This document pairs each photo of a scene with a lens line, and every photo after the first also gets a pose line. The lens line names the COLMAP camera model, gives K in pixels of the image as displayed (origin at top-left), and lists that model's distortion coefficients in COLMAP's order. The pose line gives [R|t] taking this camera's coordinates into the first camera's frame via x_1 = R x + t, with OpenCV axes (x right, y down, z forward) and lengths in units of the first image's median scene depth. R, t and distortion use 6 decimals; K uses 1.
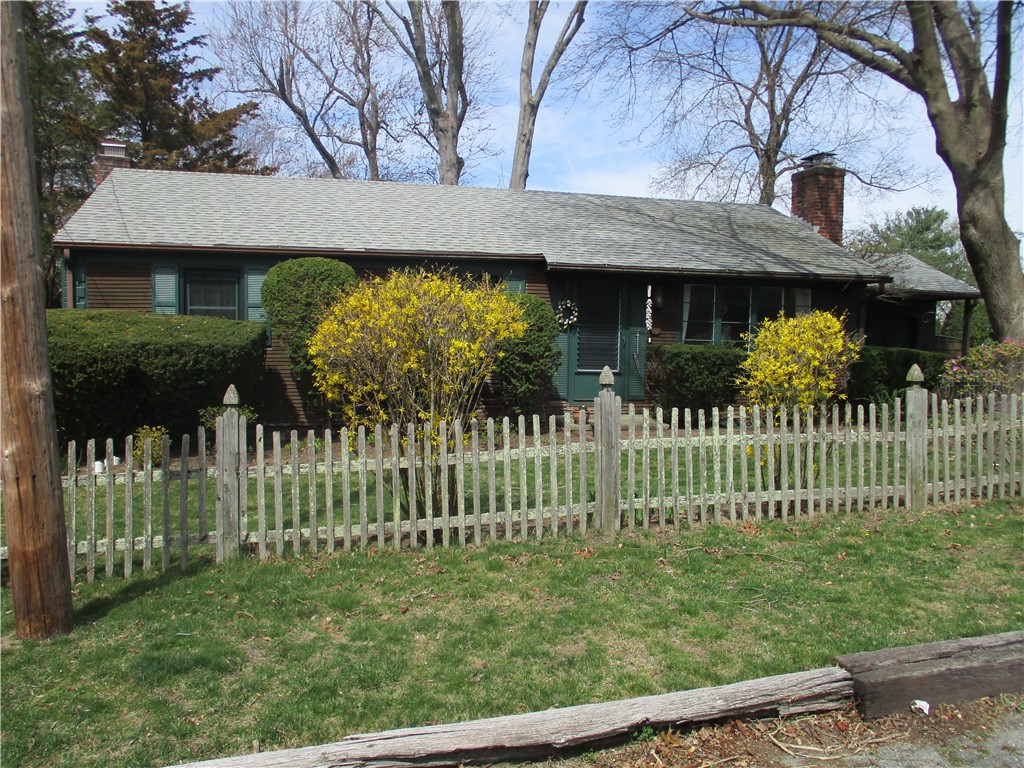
lens RADIAL K [[859.3, 0, 510.5], [0, 859.3, 383.8], [0, 0, 1]] dist [-0.003792, -0.025643]
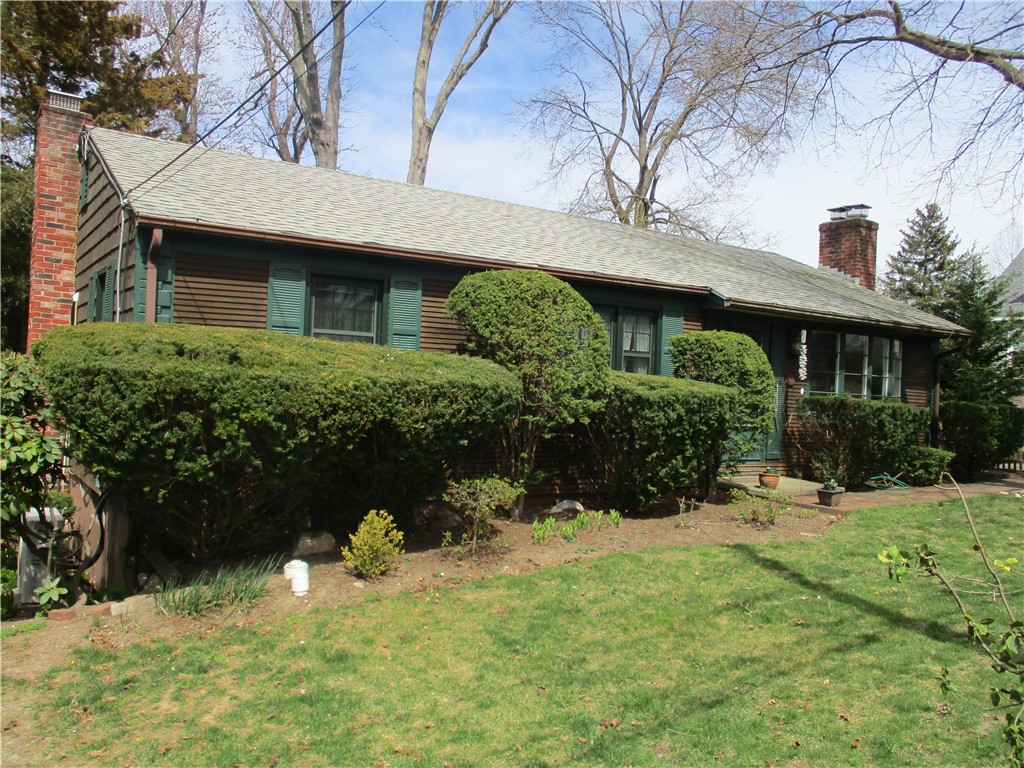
lens RADIAL K [[859.3, 0, 512.6], [0, 859.3, 383.8], [0, 0, 1]] dist [-0.003792, -0.025643]
pose [[0.937396, 0.024491, 0.347402, -0.463724], [-0.005165, 0.998392, -0.056447, -0.008462], [-0.348226, 0.051119, 0.936016, 0.304699]]
